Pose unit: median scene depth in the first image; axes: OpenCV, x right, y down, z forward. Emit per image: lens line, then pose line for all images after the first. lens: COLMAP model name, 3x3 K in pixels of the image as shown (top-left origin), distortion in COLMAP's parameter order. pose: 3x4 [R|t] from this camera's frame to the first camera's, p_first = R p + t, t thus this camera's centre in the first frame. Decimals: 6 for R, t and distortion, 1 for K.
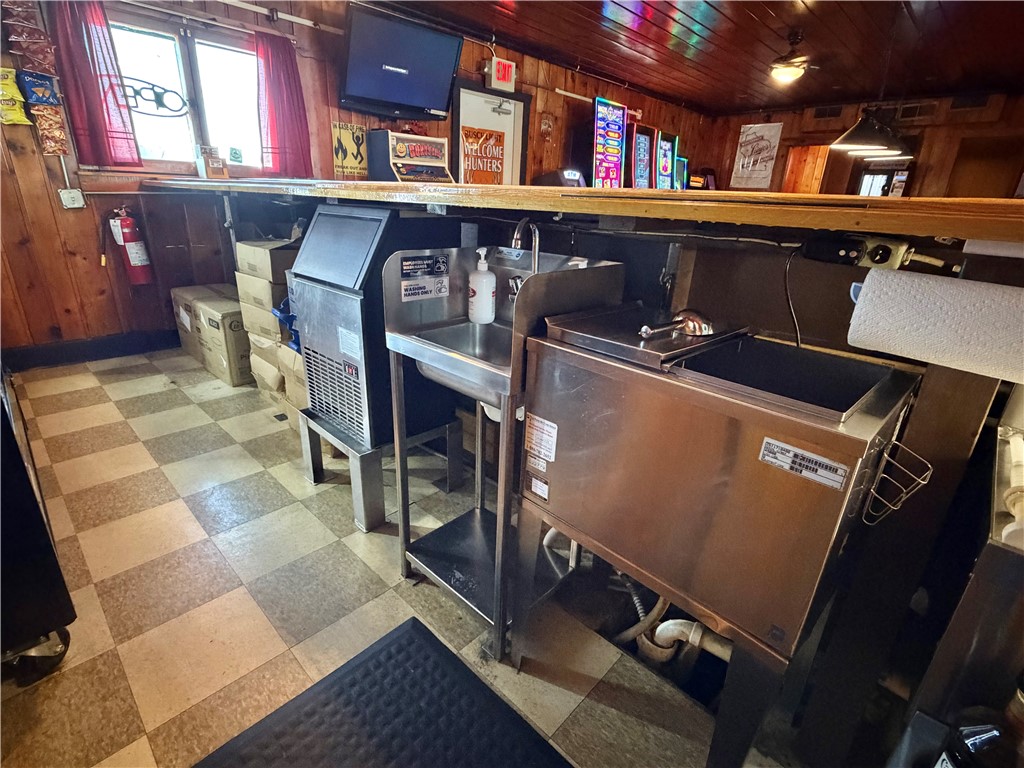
lens RADIAL K [[491.8, 0, 509.9], [0, 491.8, 386.1], [0, 0, 1]] dist [0.000361, -0.000890]
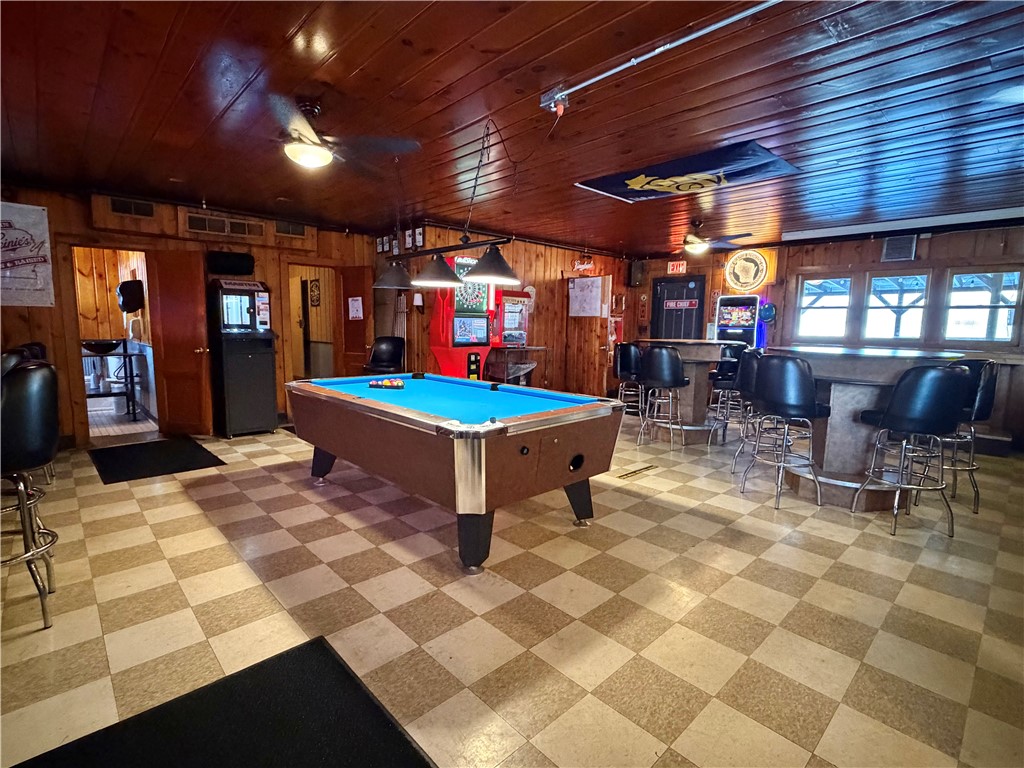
lens RADIAL K [[491.8, 0, 509.9], [0, 491.8, 386.1], [0, 0, 1]] dist [0.000361, -0.000890]
pose [[0.050095, -0.163492, 0.985272, -0.094421], [0.346069, 0.928236, 0.136432, -0.331478], [-0.936871, 0.334137, 0.103080, 0.735181]]
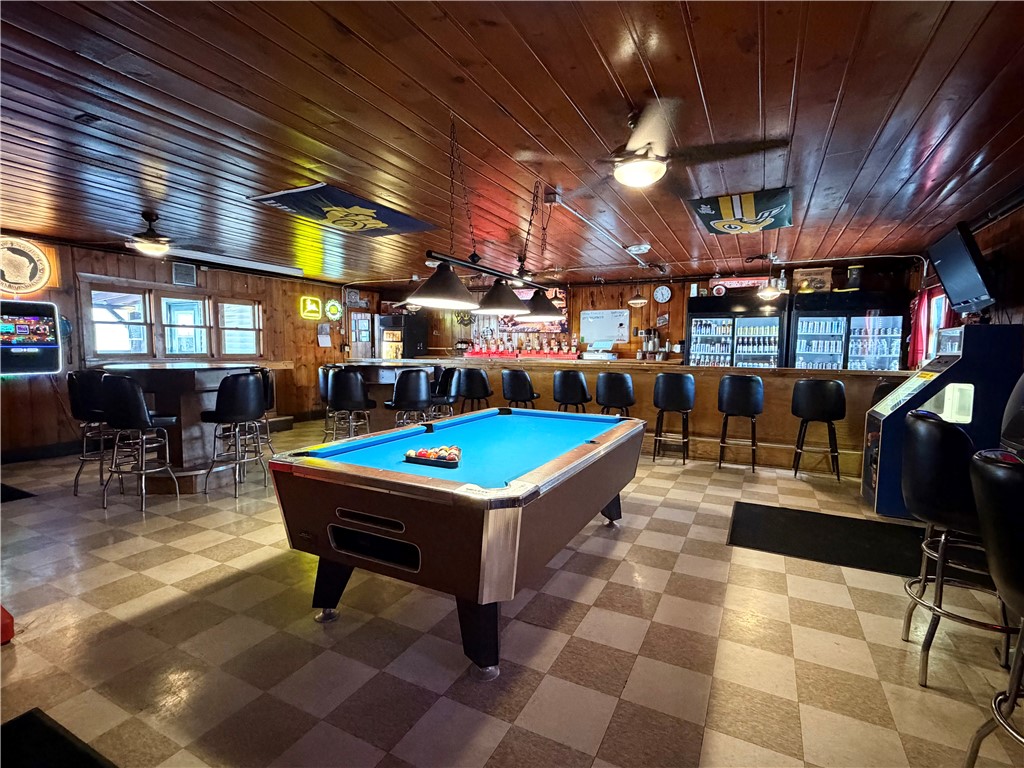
lens RADIAL K [[491.8, 0, 509.9], [0, 491.8, 386.1], [0, 0, 1]] dist [0.000361, -0.000890]
pose [[-0.956425, -0.031860, -0.290235, 0.811164], [-0.152584, 0.902034, 0.403799, -0.582297], [0.248937, 0.430489, -0.867589, 1.457332]]
